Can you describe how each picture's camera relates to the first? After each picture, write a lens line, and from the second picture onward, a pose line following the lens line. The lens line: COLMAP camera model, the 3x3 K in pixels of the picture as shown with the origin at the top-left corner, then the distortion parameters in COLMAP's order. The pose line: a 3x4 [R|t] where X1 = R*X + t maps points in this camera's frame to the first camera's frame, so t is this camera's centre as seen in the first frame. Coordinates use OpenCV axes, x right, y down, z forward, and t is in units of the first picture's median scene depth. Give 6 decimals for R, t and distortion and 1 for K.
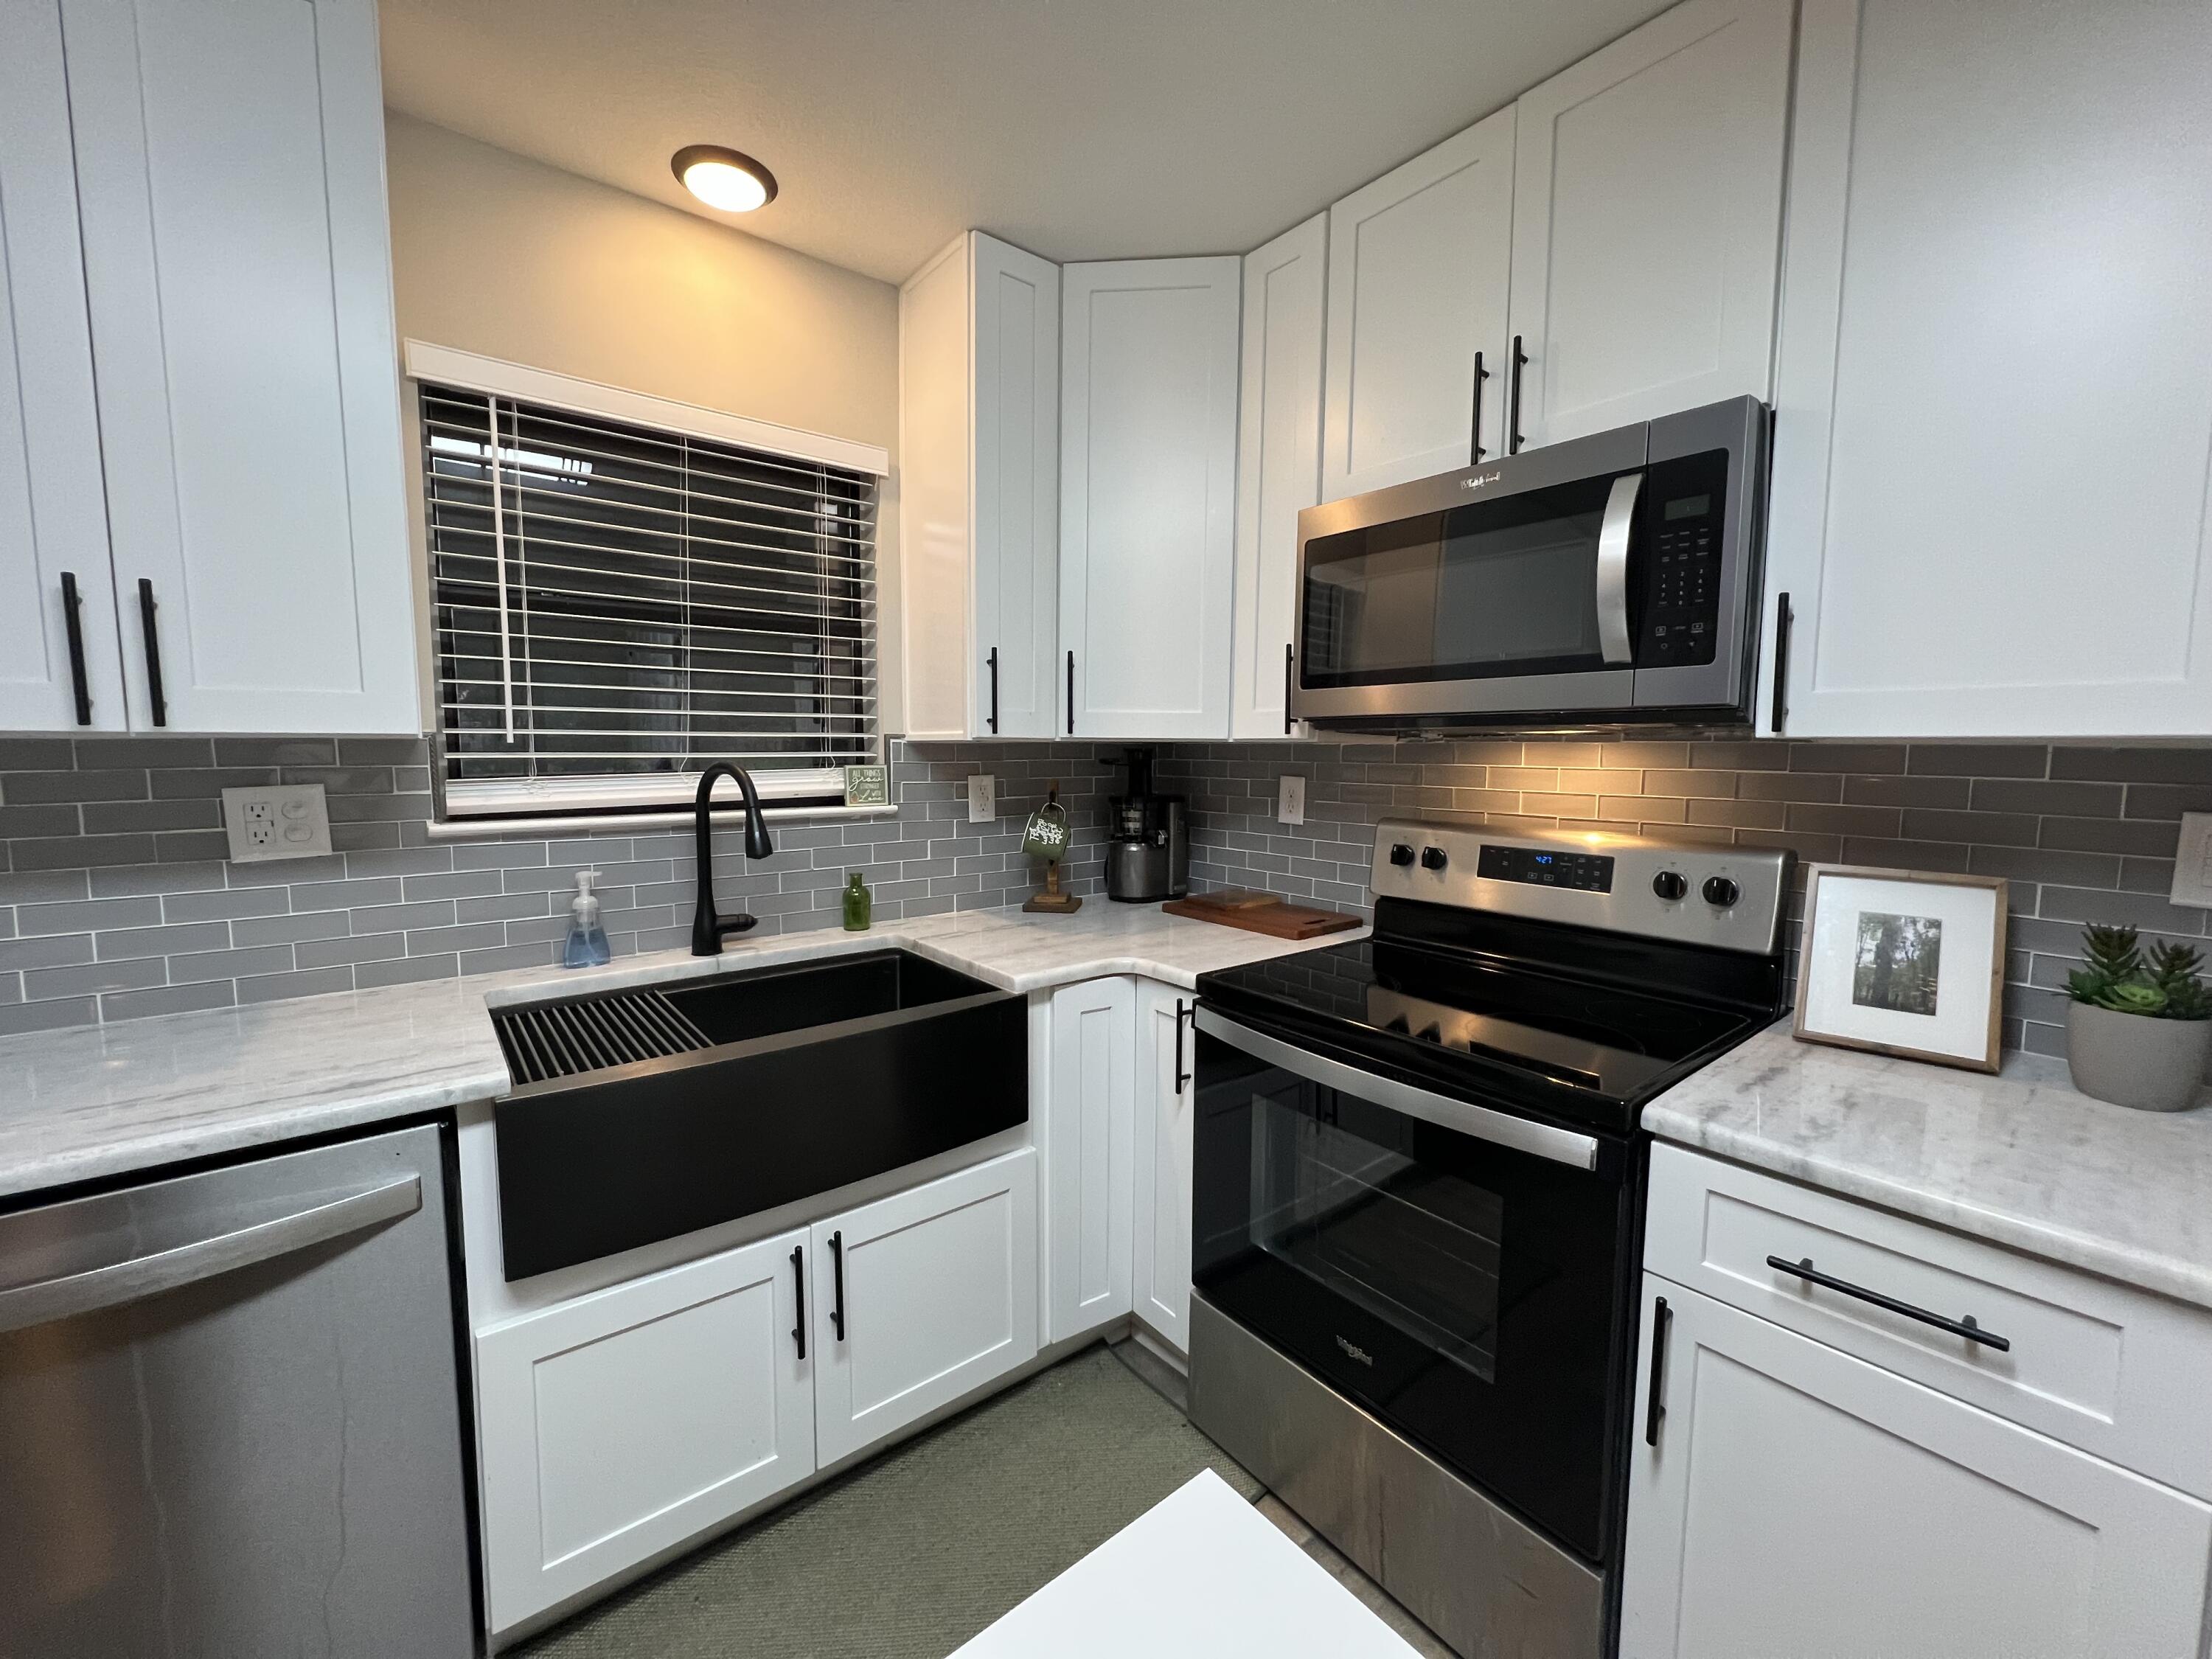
lens RADIAL K [[887.8, 0, 1106.2], [0, 887.8, 823.6], [0, 0, 1]] dist [-0.001115, -0.000270]
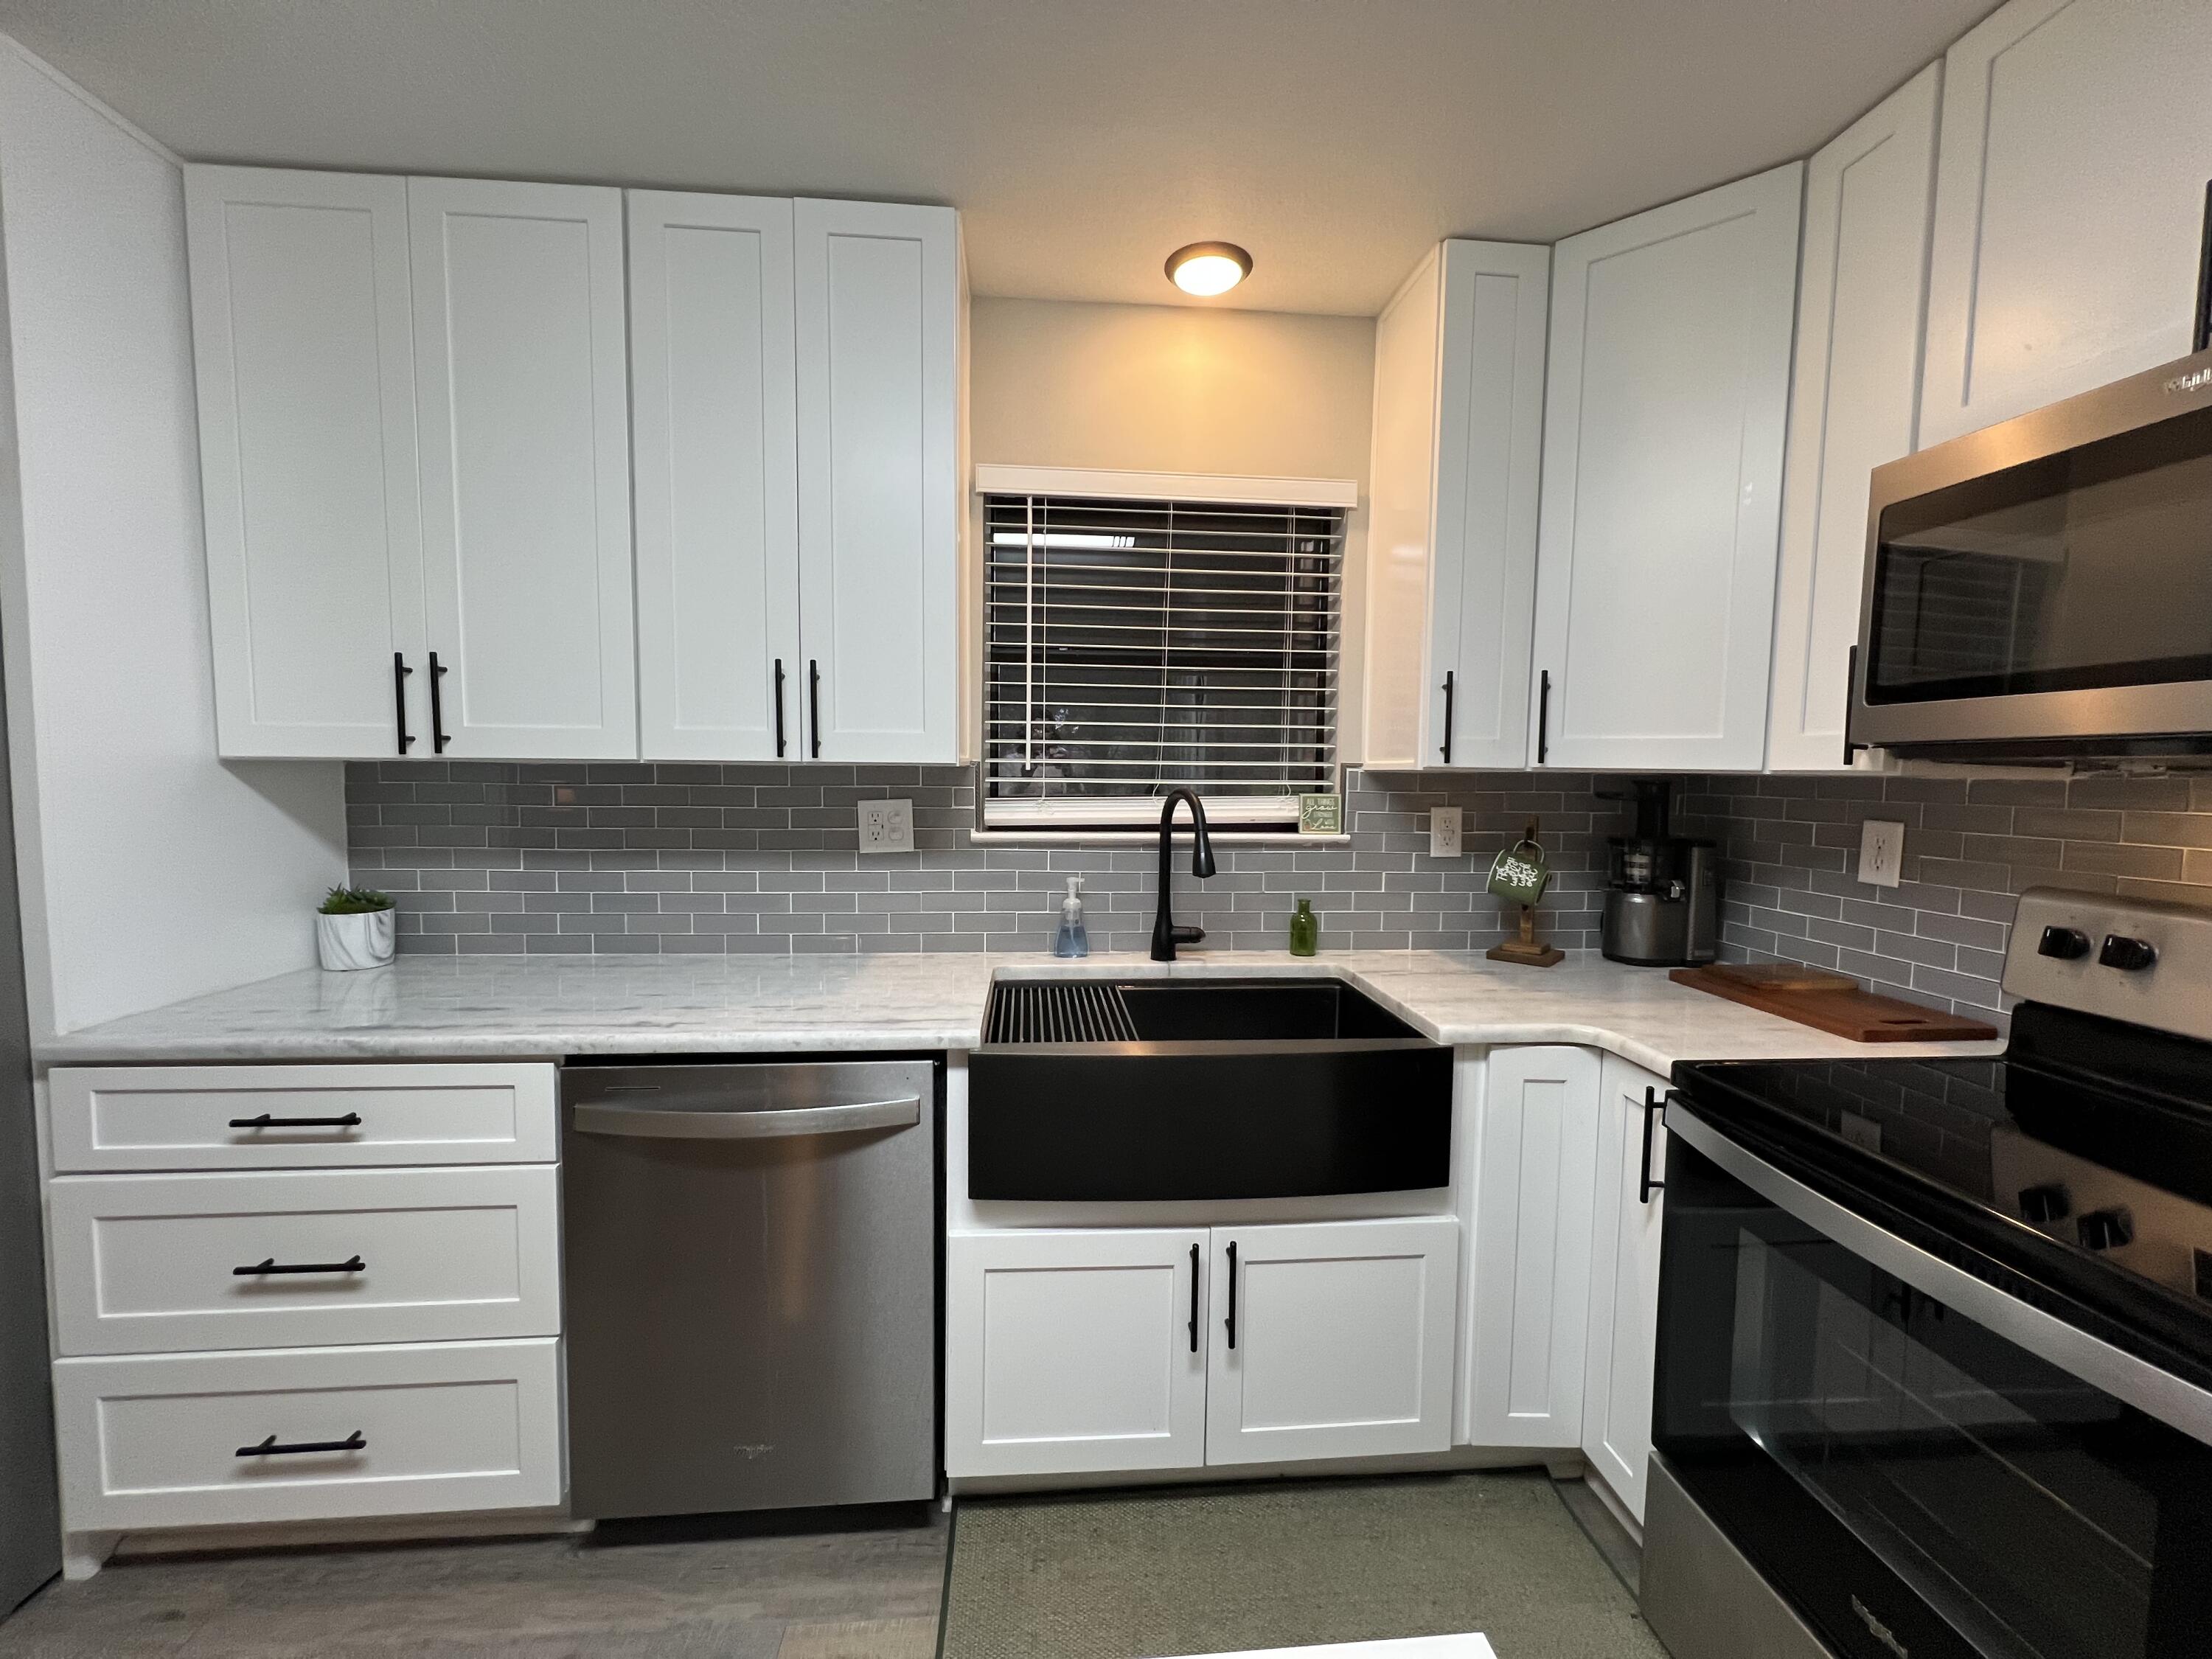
lens RADIAL K [[887.8, 0, 1106.2], [0, 887.8, 823.6], [0, 0, 1]] dist [-0.001115, -0.000270]
pose [[0.828442, 0.040400, -0.558616, 0.111165], [-0.057715, 0.998243, -0.013399, -0.004947], [0.557094, 0.043341, 0.829318, 0.028997]]
